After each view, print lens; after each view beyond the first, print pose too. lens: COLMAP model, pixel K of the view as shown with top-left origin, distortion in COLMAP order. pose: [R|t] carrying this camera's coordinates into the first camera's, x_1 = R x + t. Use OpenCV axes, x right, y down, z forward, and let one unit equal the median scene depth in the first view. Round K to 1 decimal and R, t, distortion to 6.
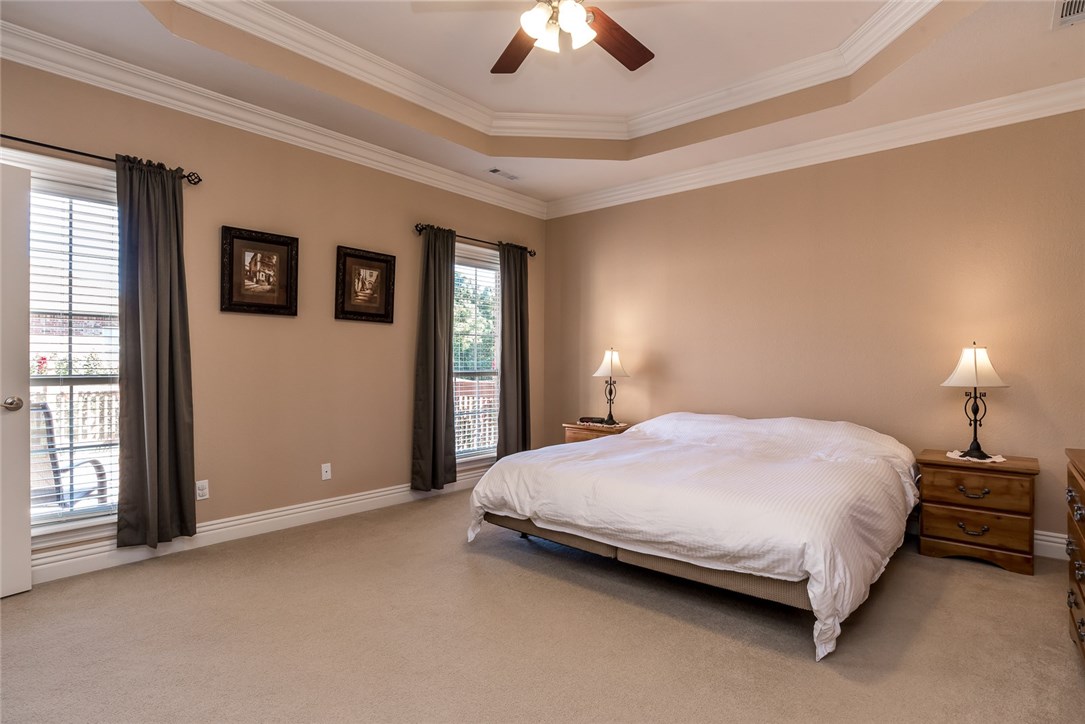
lens RADIAL K [[554.6, 0, 546.2], [0, 554.6, 367.7], [0, 0, 1]] dist [-0.019725, -0.000198]
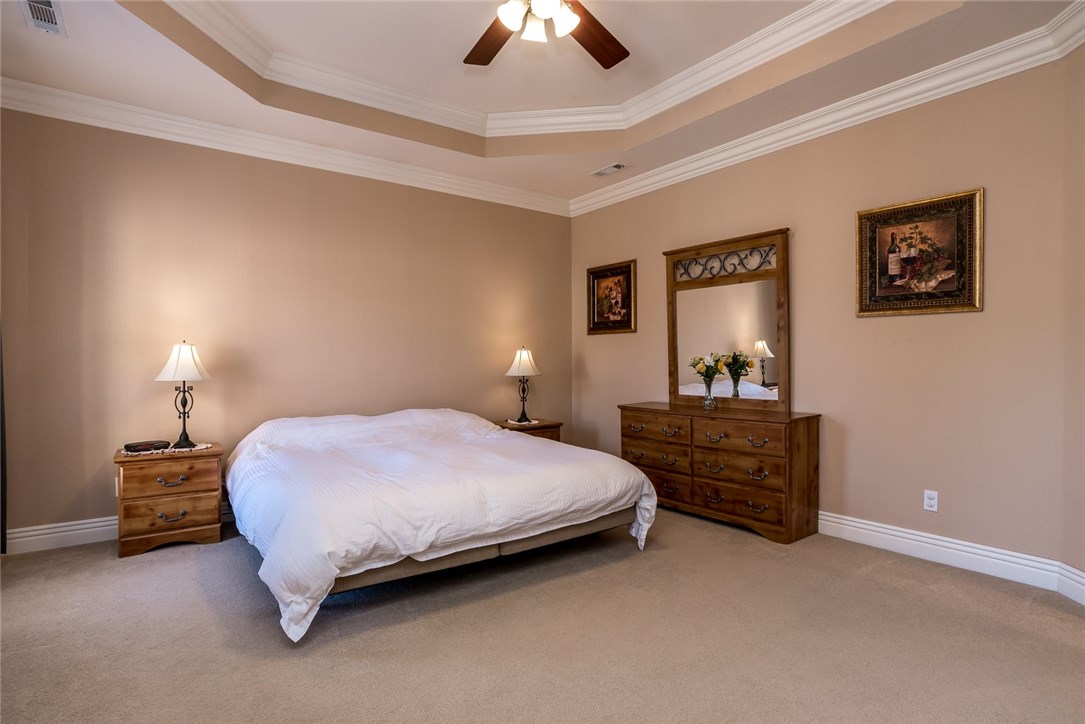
lens RADIAL K [[554.6, 0, 546.2], [0, 554.6, 367.7], [0, 0, 1]] dist [-0.019725, -0.000198]
pose [[0.230153, -0.018165, 0.972985, -0.559597], [0.009957, 0.999817, 0.016310, -0.009364], [-0.973103, 0.005934, 0.230292, 0.457238]]
